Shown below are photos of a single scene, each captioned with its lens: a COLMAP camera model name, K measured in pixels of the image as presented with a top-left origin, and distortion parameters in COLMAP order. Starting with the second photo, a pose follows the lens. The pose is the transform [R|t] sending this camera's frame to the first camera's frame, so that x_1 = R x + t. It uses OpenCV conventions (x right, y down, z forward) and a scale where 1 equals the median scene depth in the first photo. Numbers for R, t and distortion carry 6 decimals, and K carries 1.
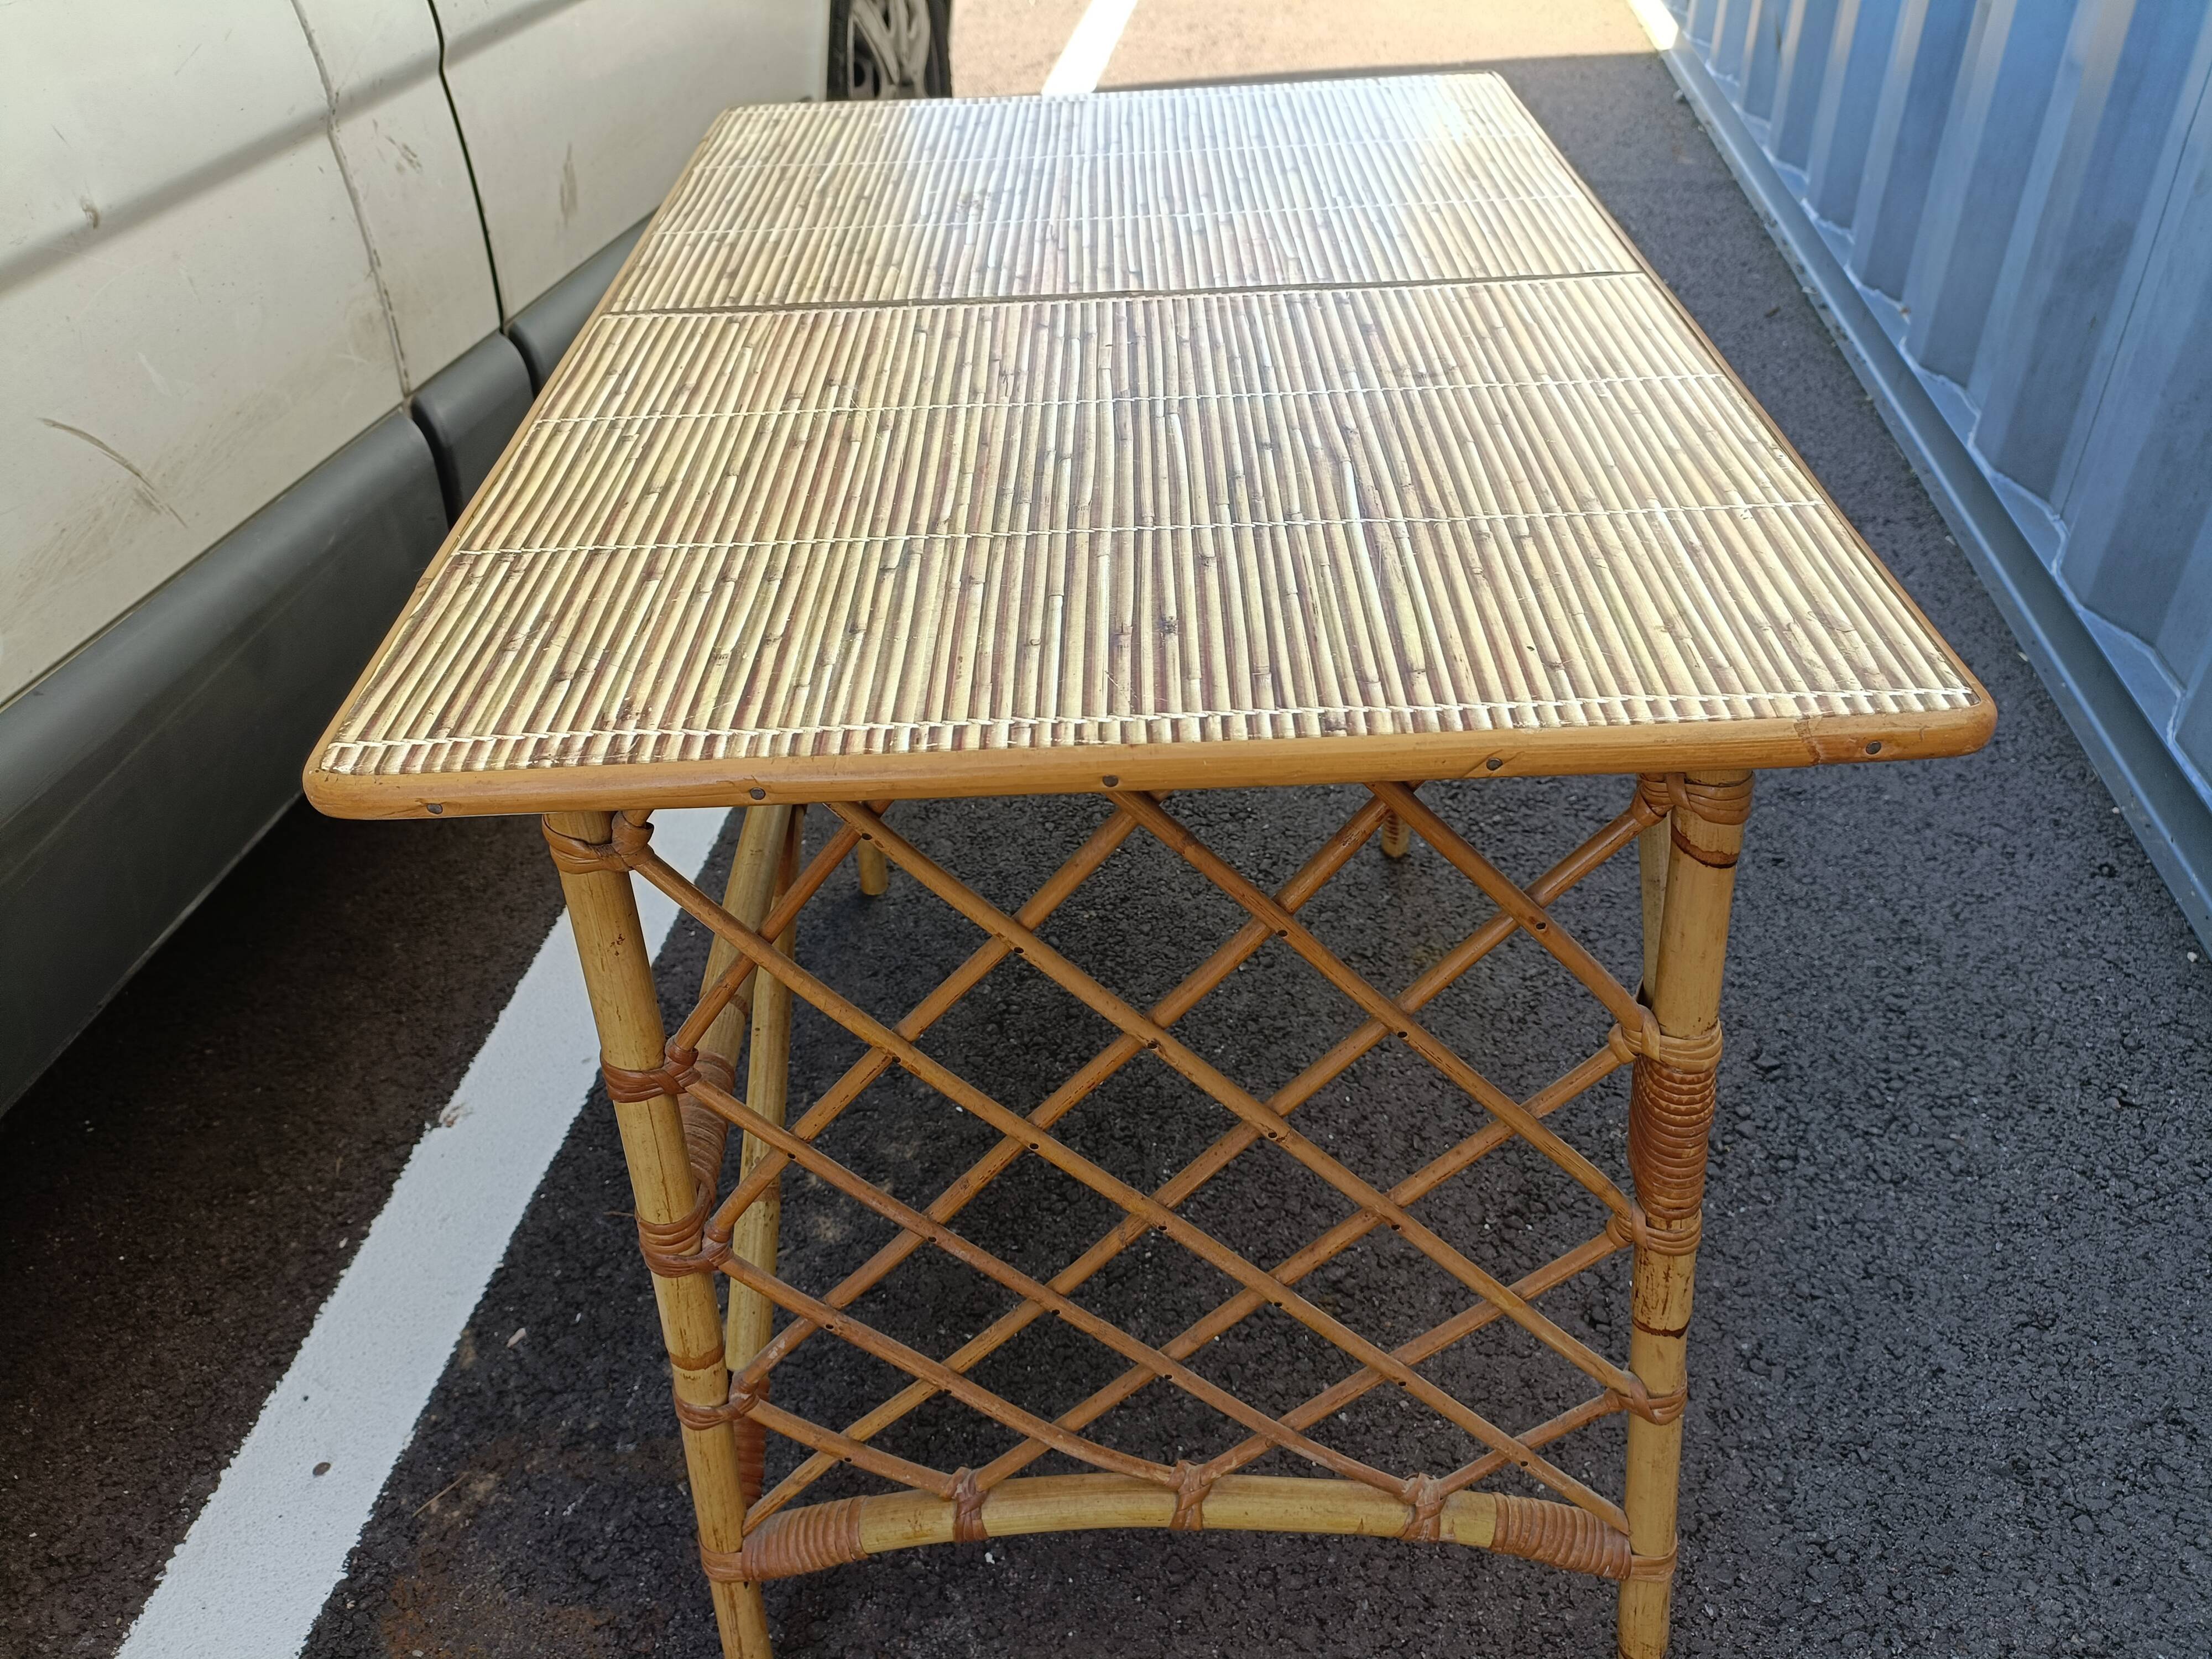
lens RADIAL K [[1630.4, 0, 1101.5], [0, 1630.4, 832.9], [0, 0, 1]] dist [0.061731, -0.060681]
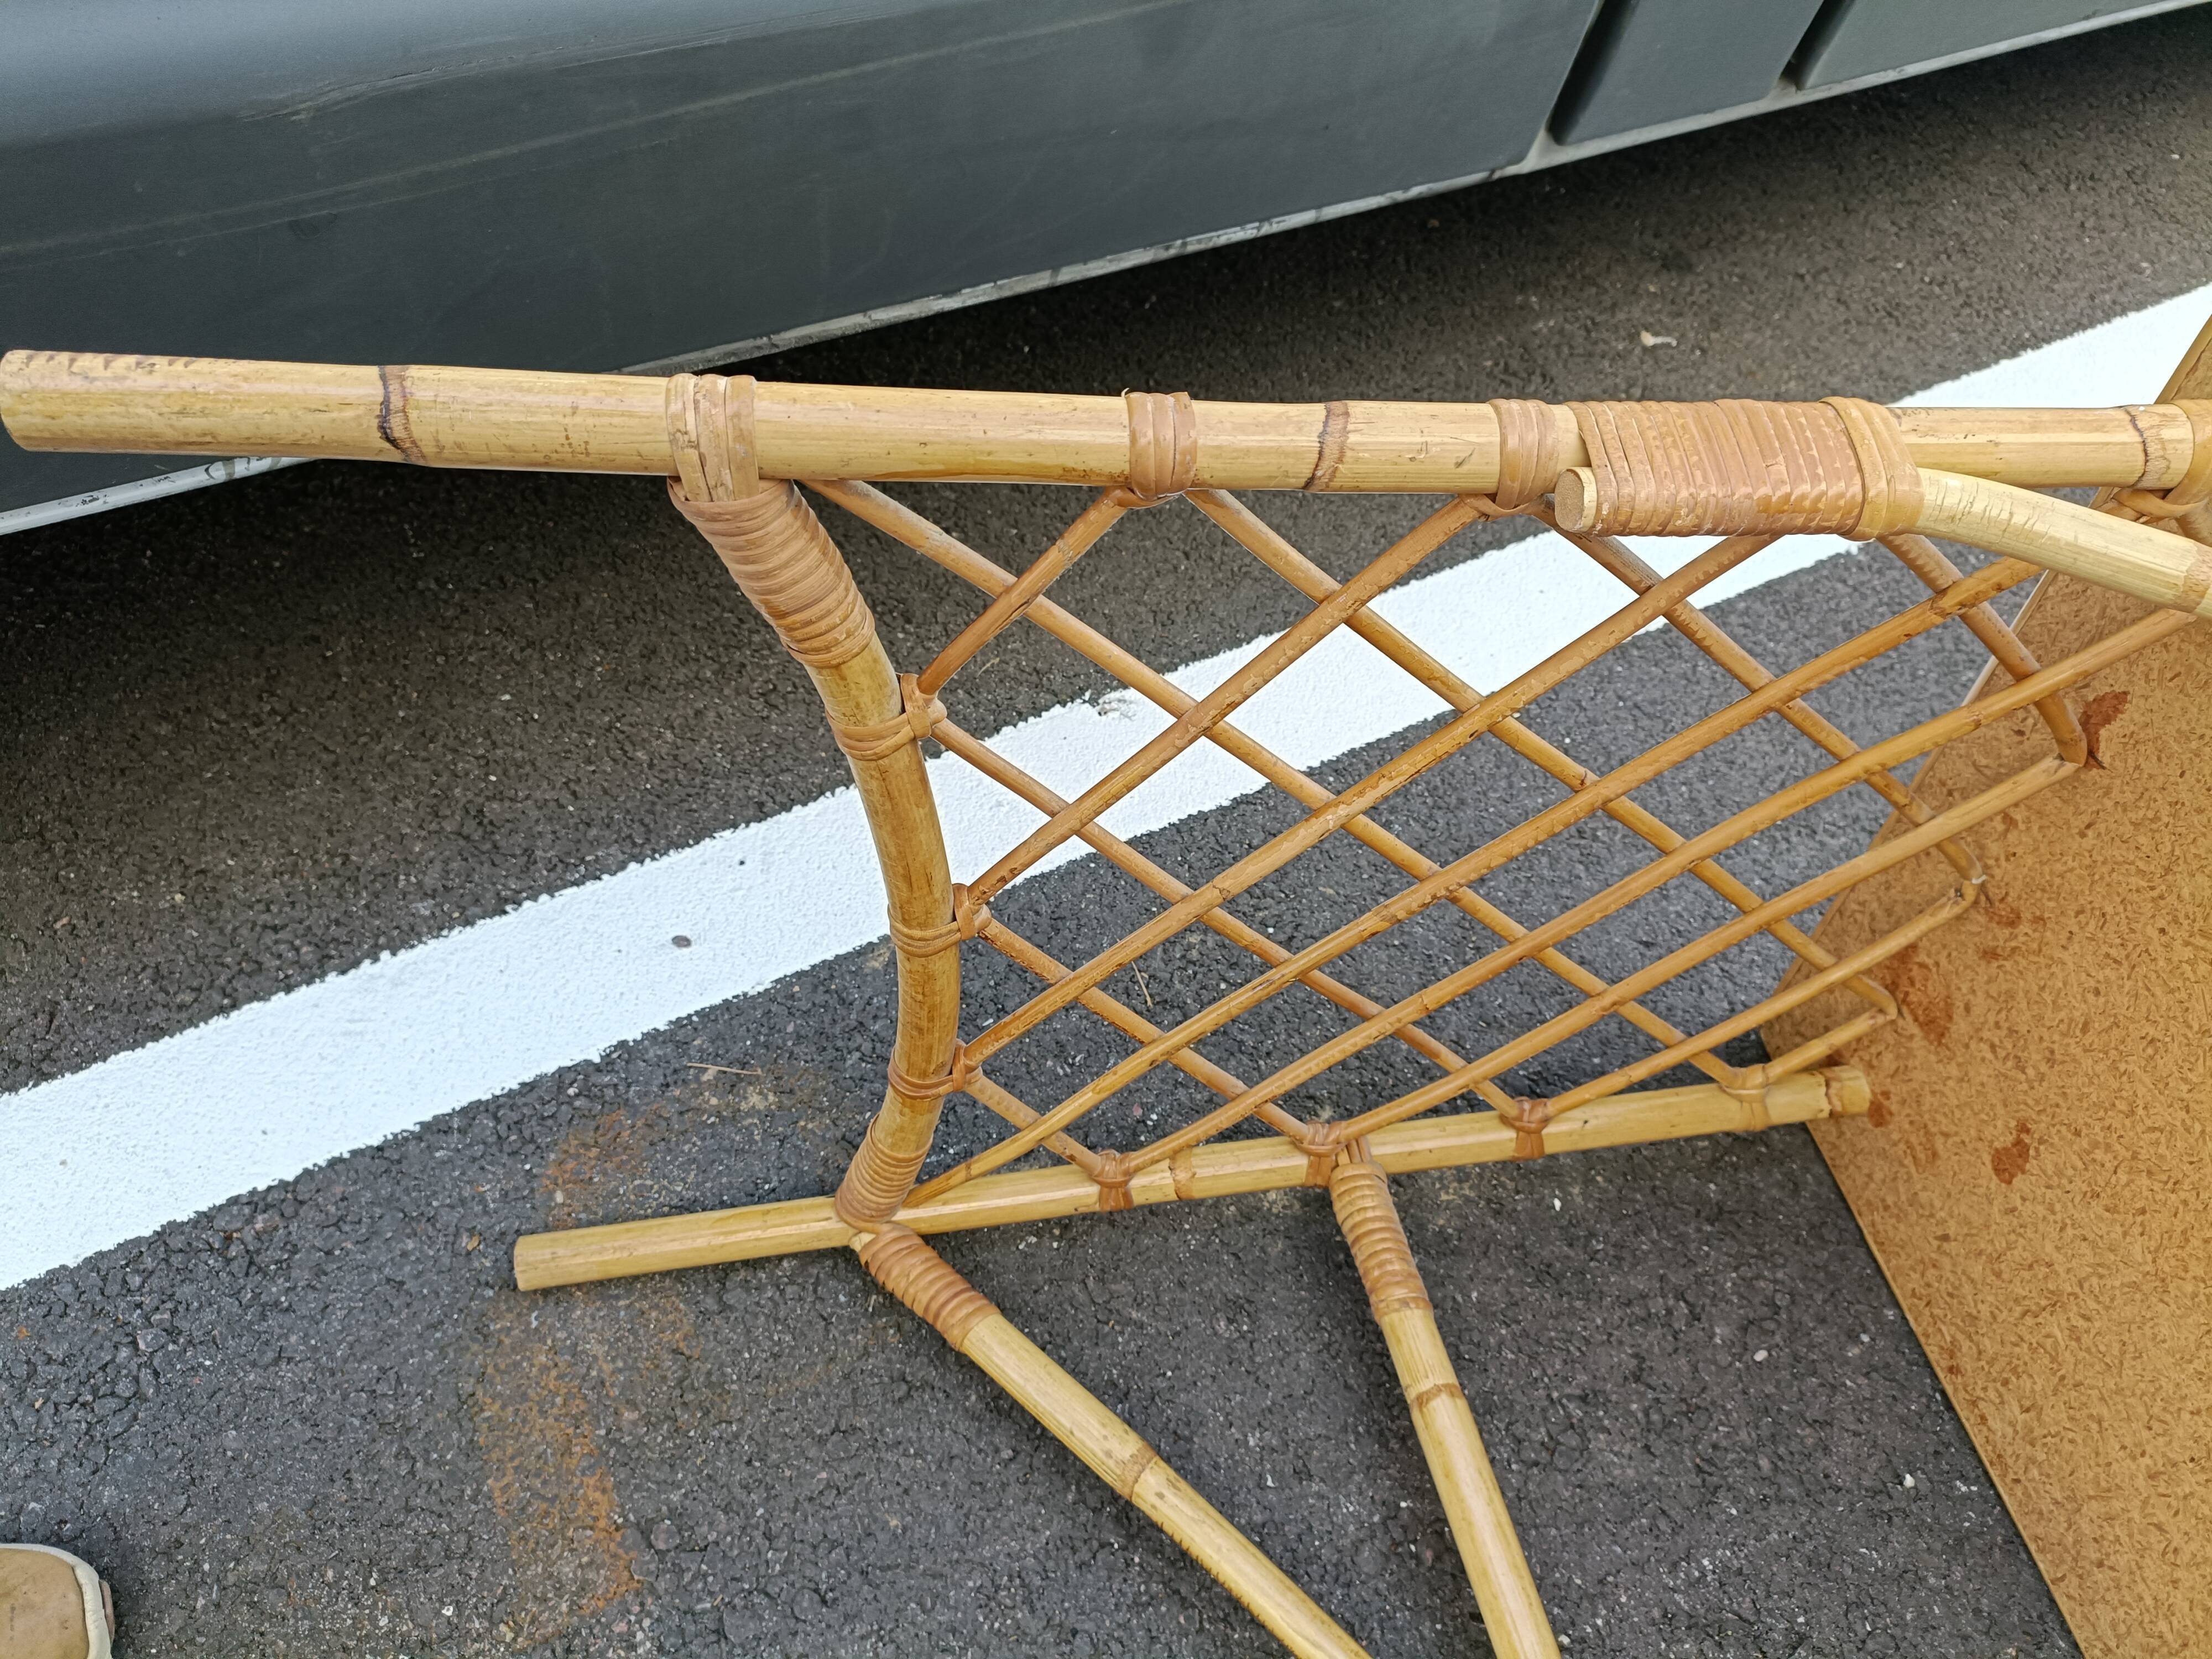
lens RADIAL K [[1630.4, 0, 1120.2], [0, 1630.4, 824.4], [0, 0, 1]] dist [0.061731, -0.060681]
pose [[0.581719, 0.684188, -0.439874, -0.003778], [-0.556479, 0.729188, 0.398266, -0.099536], [0.593240, 0.013101, 0.804919, 0.349131]]
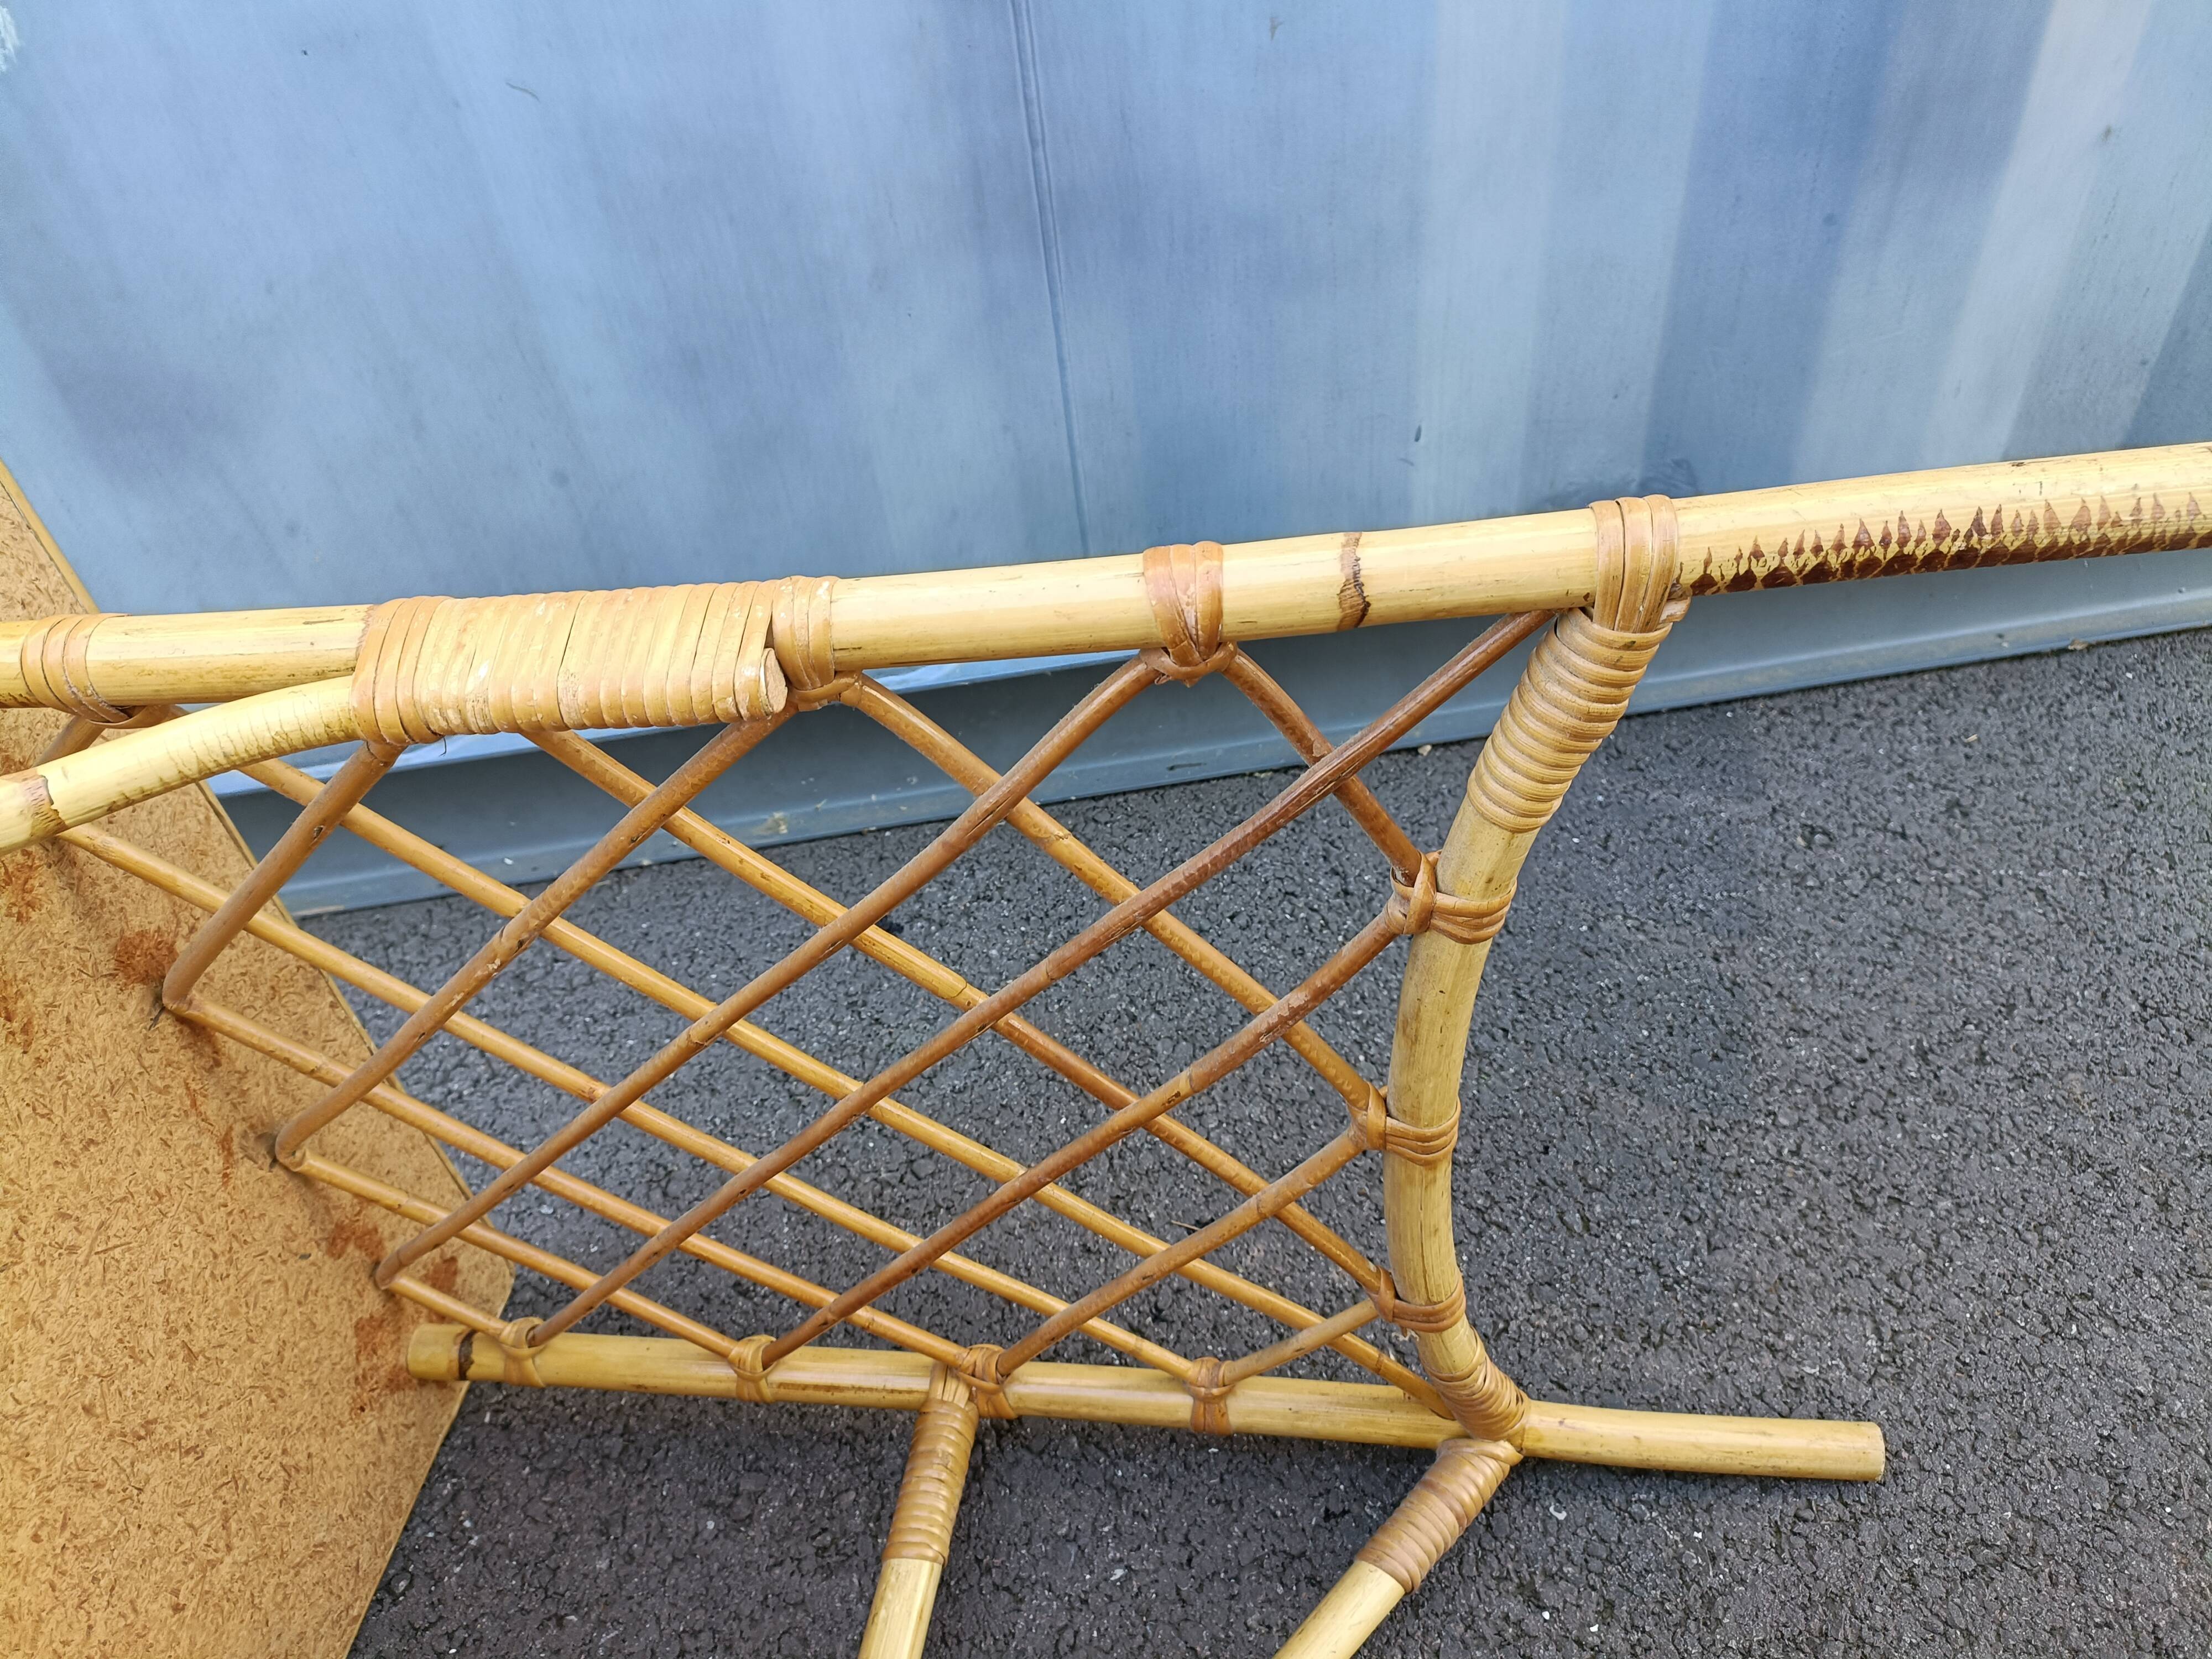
lens RADIAL K [[1630.4, 0, 1105.6], [0, 1630.4, 826.5], [0, 0, 1]] dist [0.061731, -0.060681]
pose [[-0.235965, -0.638350, 0.732687, 0.022864], [0.673941, 0.435690, 0.596639, -0.096938], [-0.700089, 0.634573, 0.327402, 0.378342]]
